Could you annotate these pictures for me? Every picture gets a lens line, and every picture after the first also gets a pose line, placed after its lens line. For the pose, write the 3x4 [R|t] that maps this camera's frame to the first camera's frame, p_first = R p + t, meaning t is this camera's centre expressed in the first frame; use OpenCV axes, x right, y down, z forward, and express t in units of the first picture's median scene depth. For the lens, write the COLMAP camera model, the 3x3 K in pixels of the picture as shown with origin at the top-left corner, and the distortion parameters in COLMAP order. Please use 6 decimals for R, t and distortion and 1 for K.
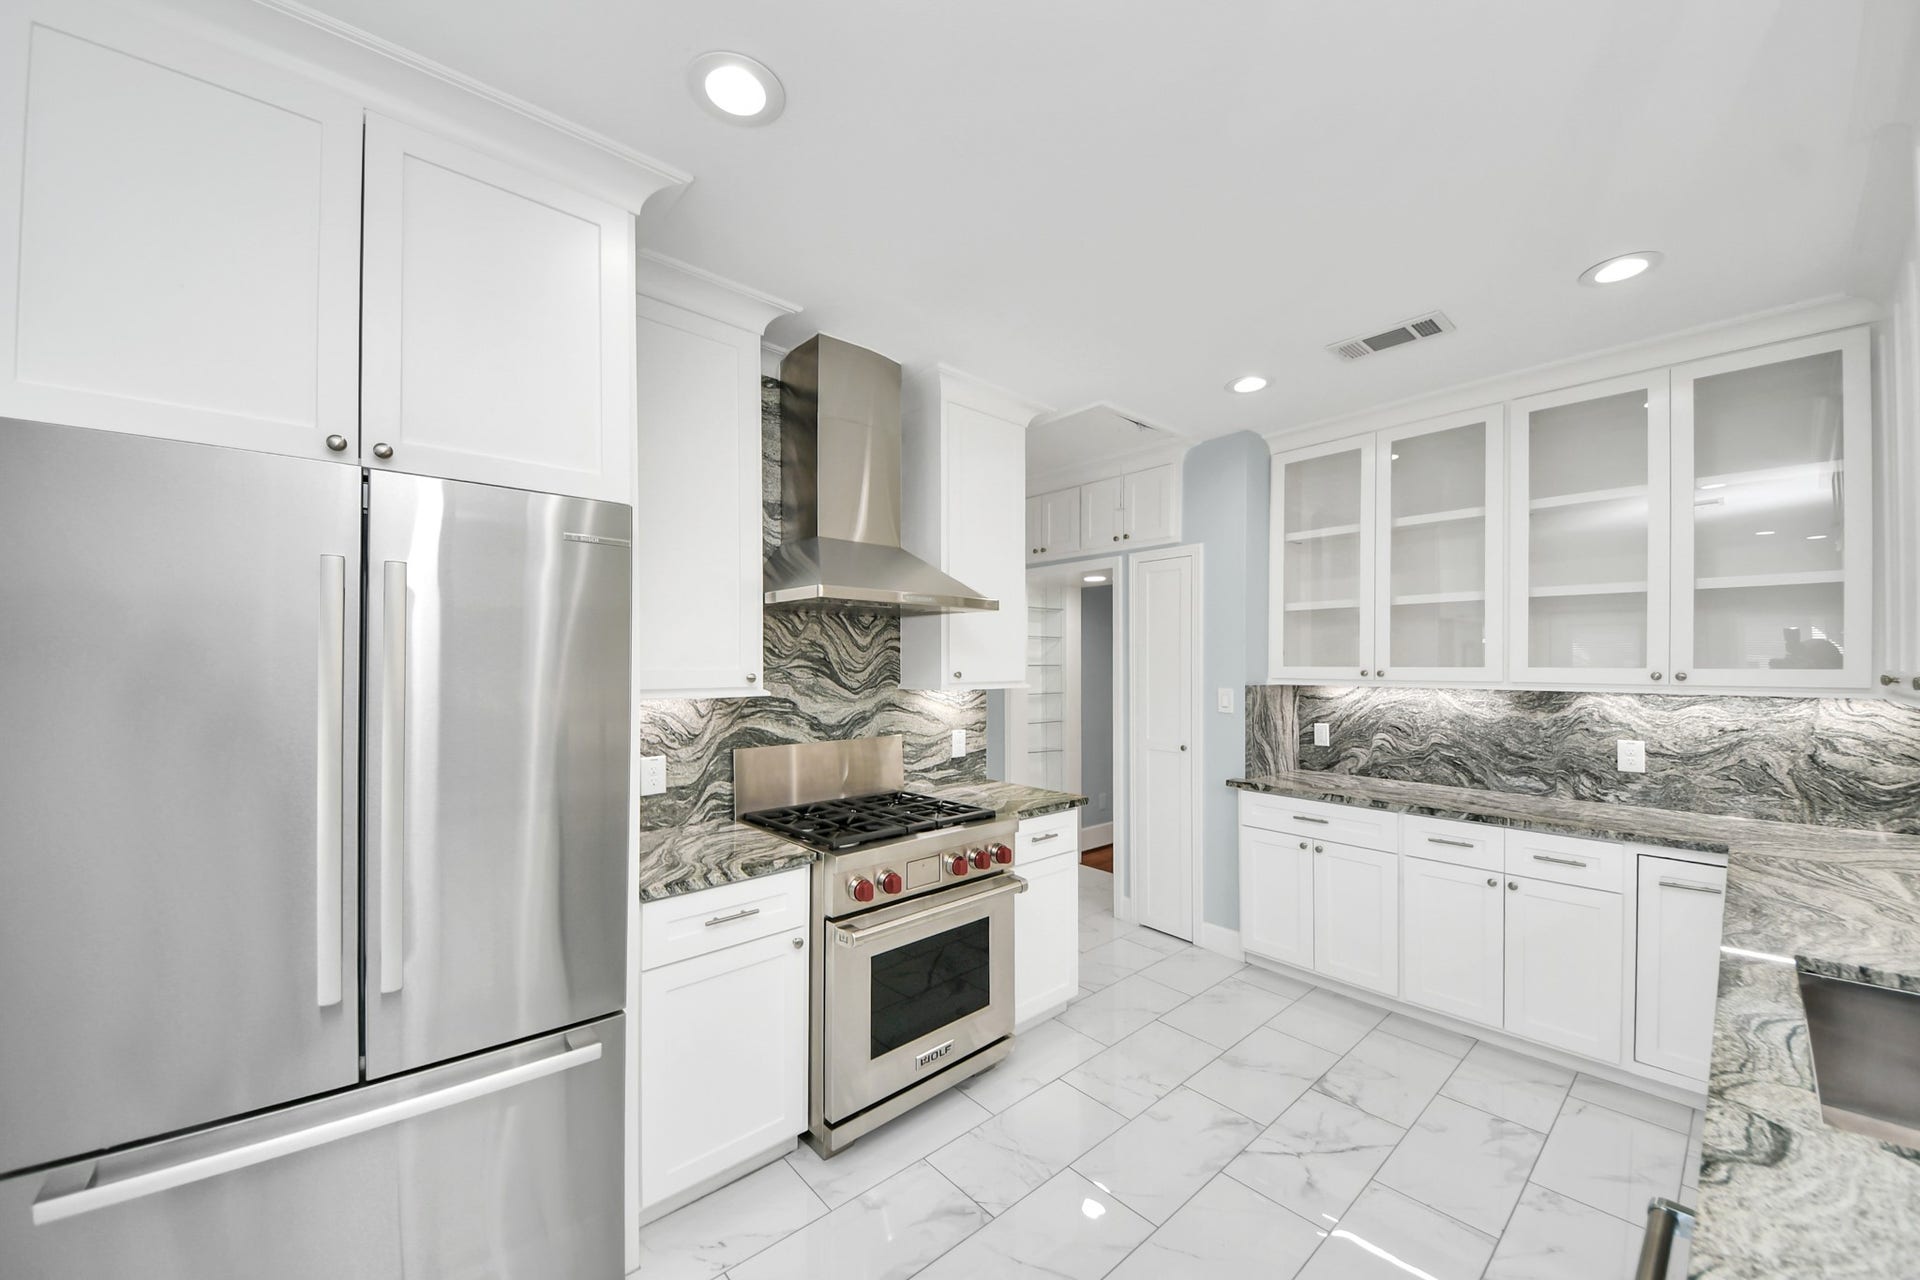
lens RADIAL K [[701.7, 0, 957.7], [0, 701.7, 661.0], [0, 0, 1]] dist [0.024644, -0.017749]
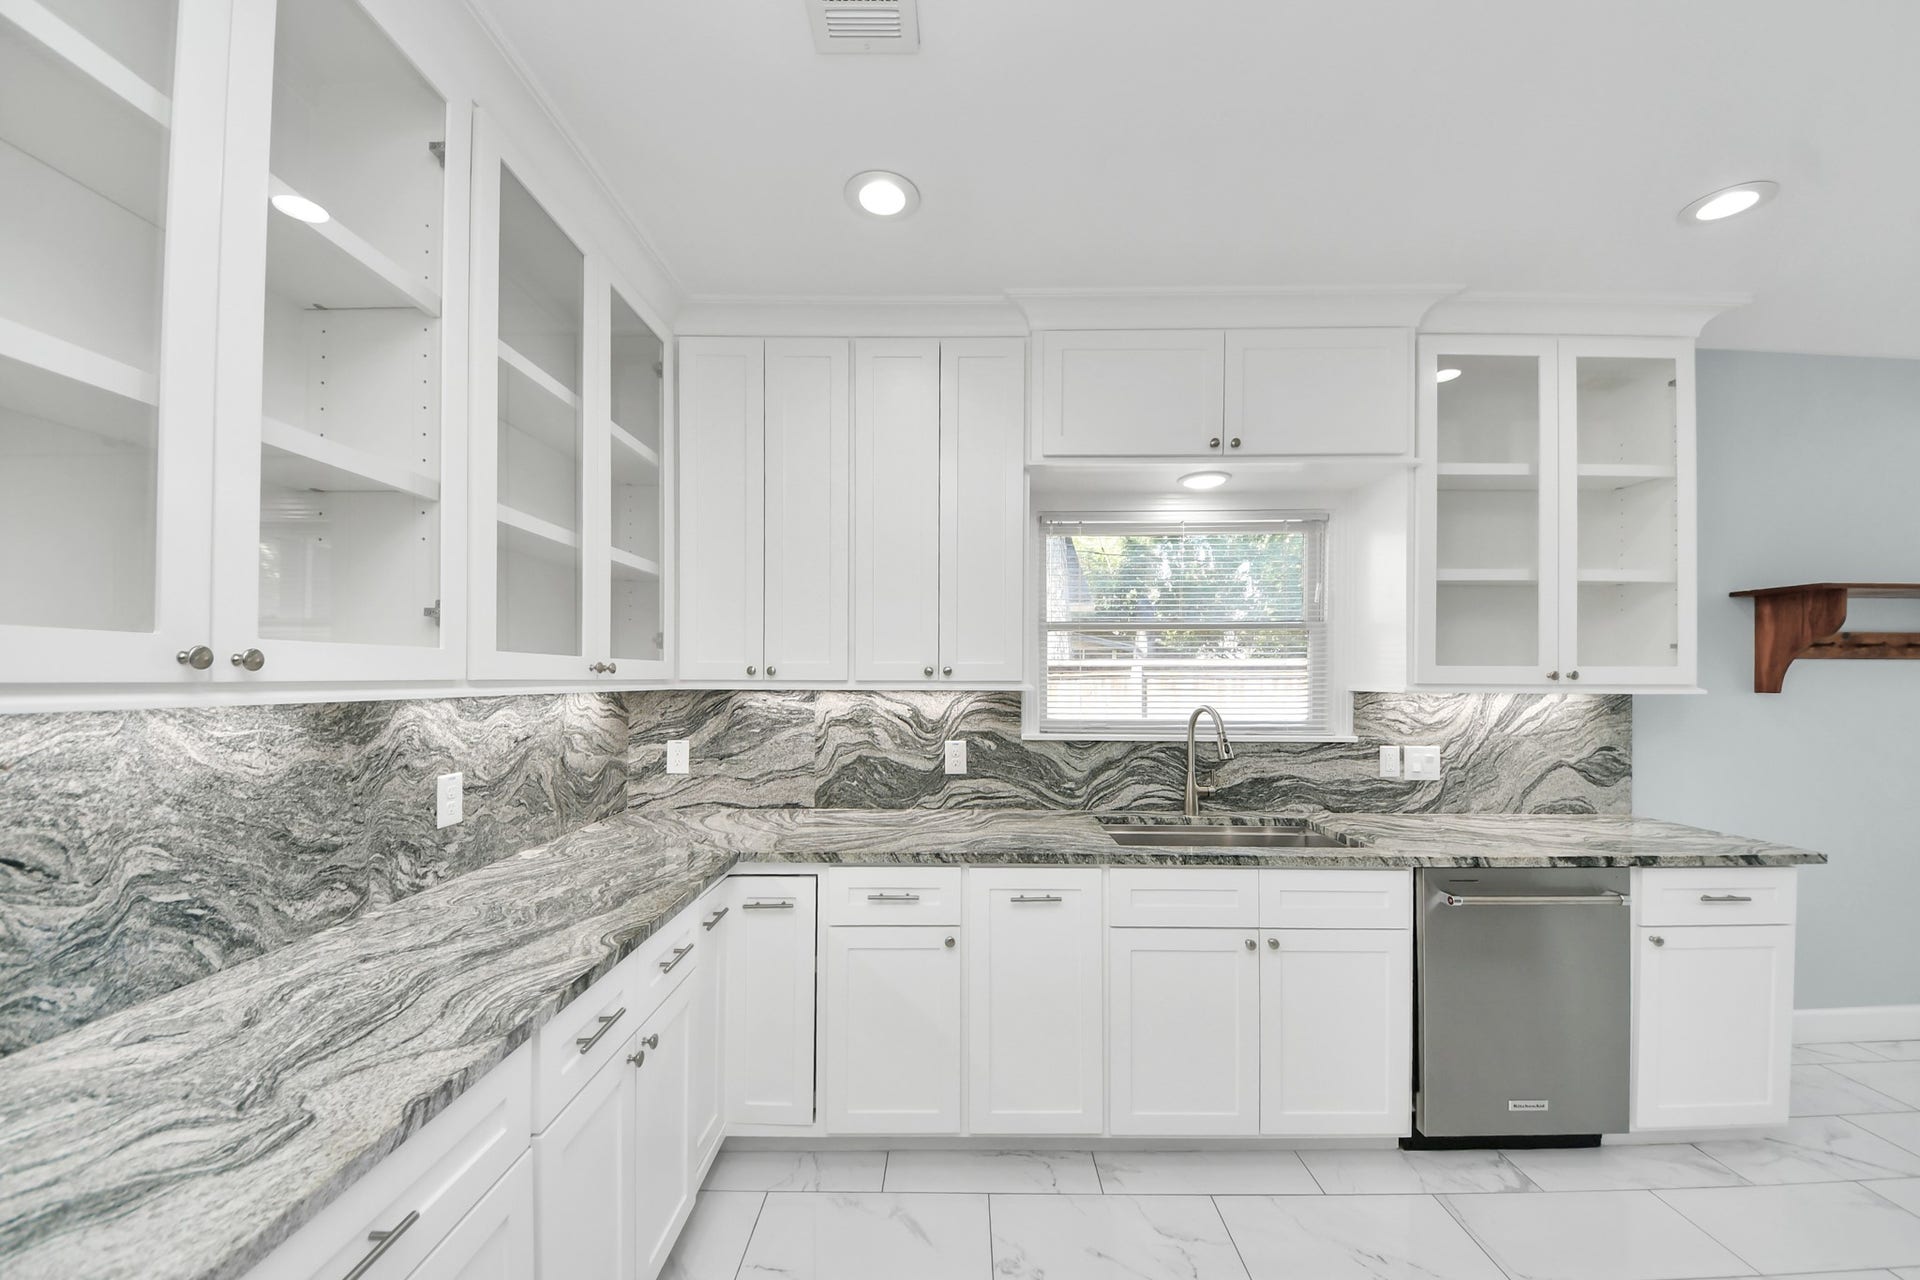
lens RADIAL K [[701.7, 0, 957.7], [0, 701.7, 661.0], [0, 0, 1]] dist [0.024644, -0.017749]
pose [[-0.734703, 0.013053, 0.678264, 0.199660], [-0.003979, 0.999715, -0.023549, 0.025691], [-0.678378, -0.020000, -0.734441, 1.094855]]
